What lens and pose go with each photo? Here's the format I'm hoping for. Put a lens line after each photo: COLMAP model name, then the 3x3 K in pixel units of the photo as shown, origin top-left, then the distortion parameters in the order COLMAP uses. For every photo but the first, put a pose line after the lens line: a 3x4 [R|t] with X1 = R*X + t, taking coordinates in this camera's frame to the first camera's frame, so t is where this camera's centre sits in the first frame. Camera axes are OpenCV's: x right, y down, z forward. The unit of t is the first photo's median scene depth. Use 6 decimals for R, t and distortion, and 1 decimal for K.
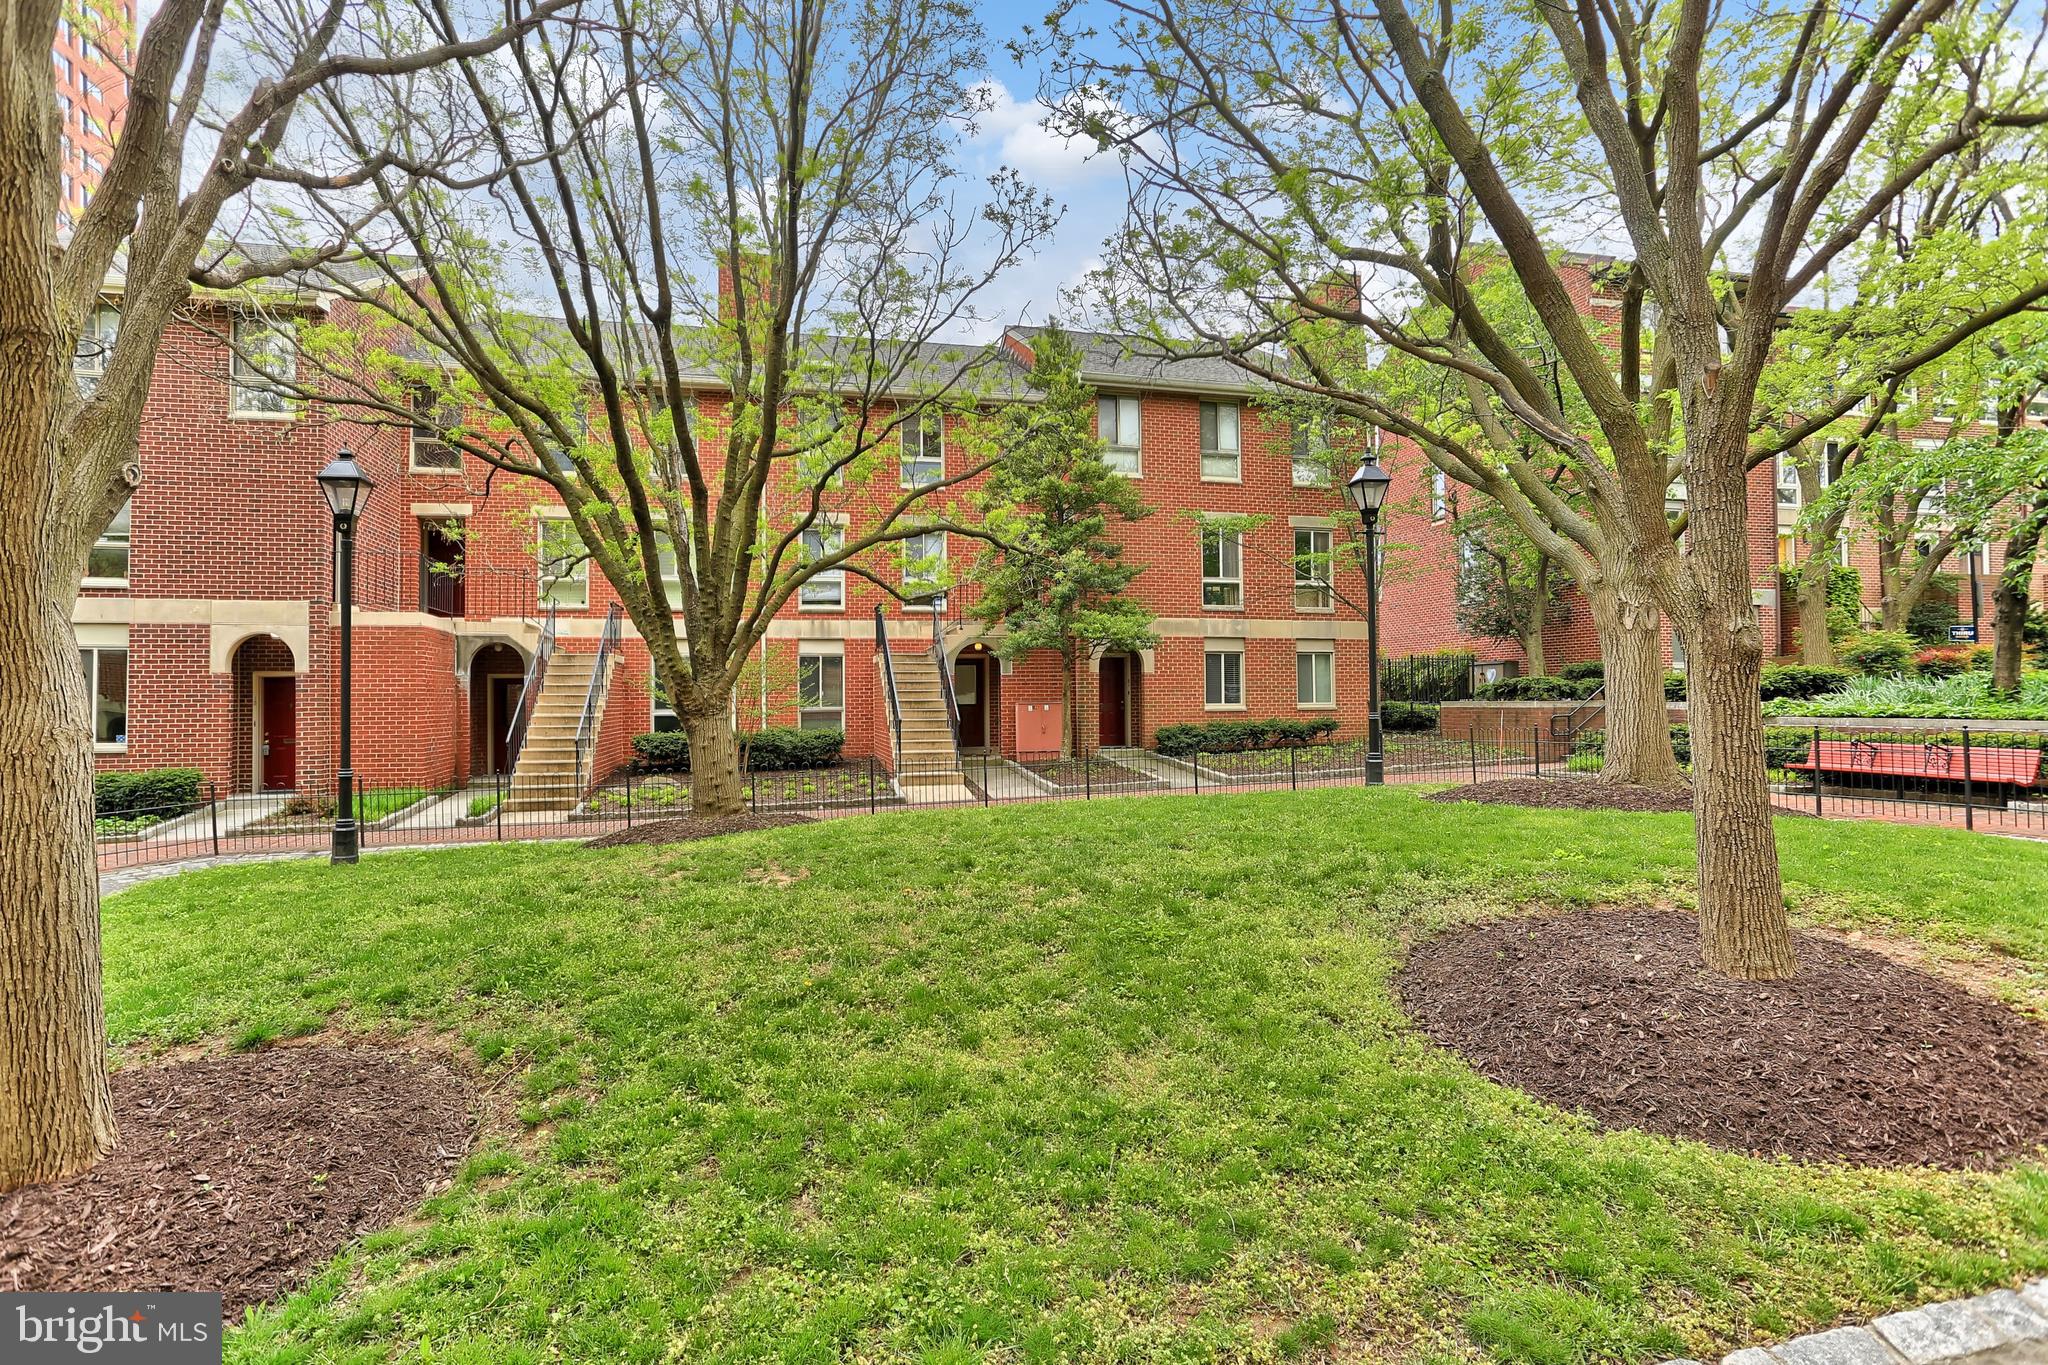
lens RADIAL K [[1019.5, 0, 974.8], [0, 1019.5, 693.0], [0, 0, 1]] dist [0.001232, 0.038799]
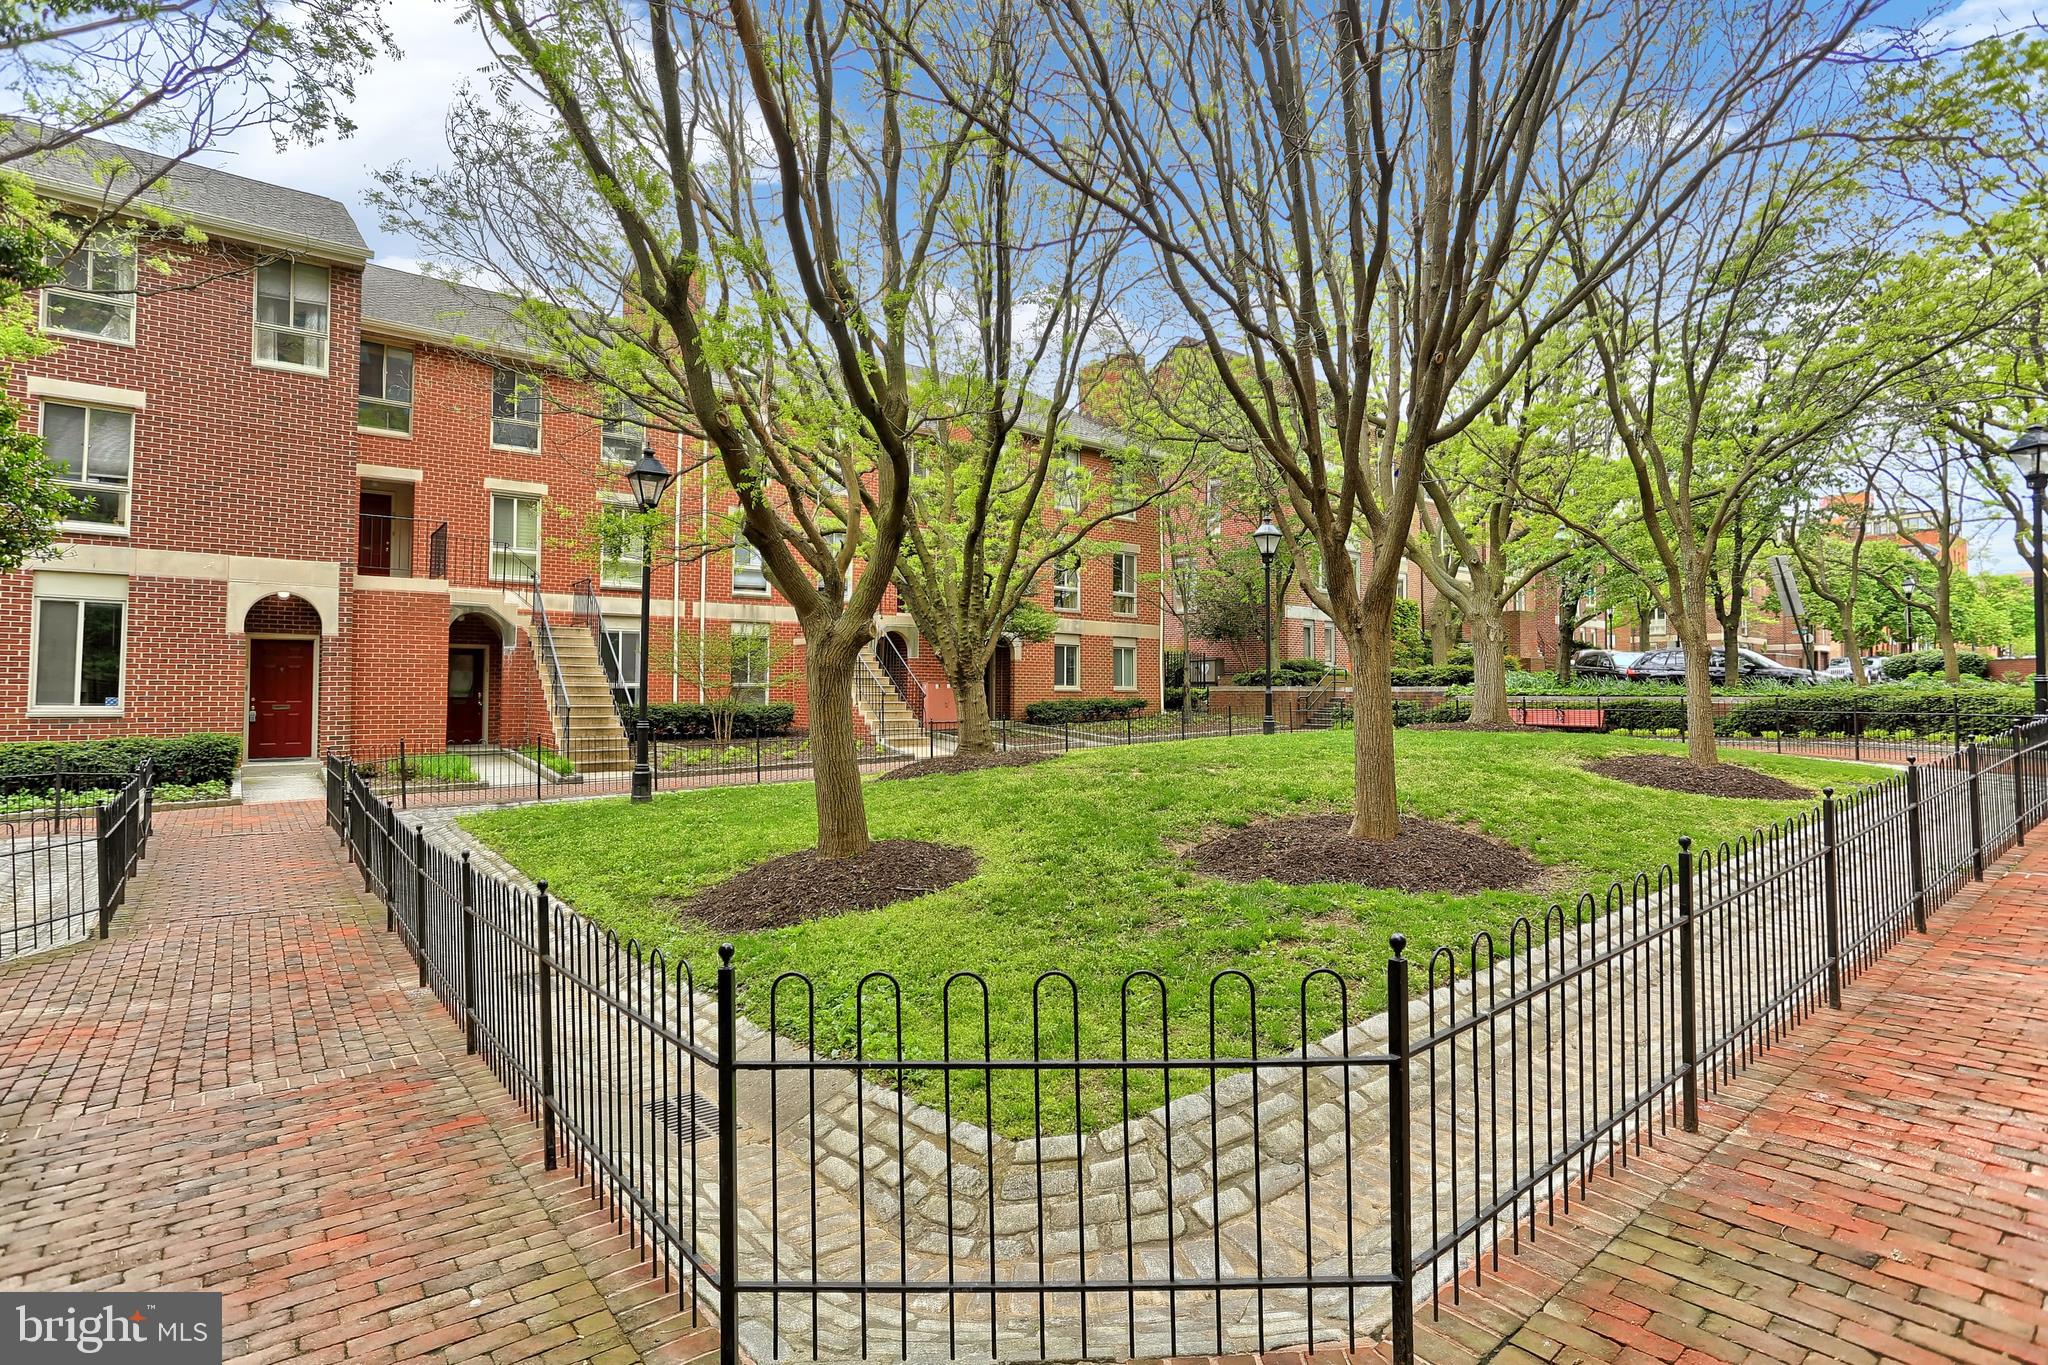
lens RADIAL K [[1019.5, 0, 974.8], [0, 1019.5, 693.0], [0, 0, 1]] dist [0.001232, 0.038799]
pose [[0.910761, 0.013383, 0.412717, -0.409235], [-0.017038, 0.999841, 0.005177, 0.015796], [-0.412582, -0.011747, 0.910845, -0.118572]]
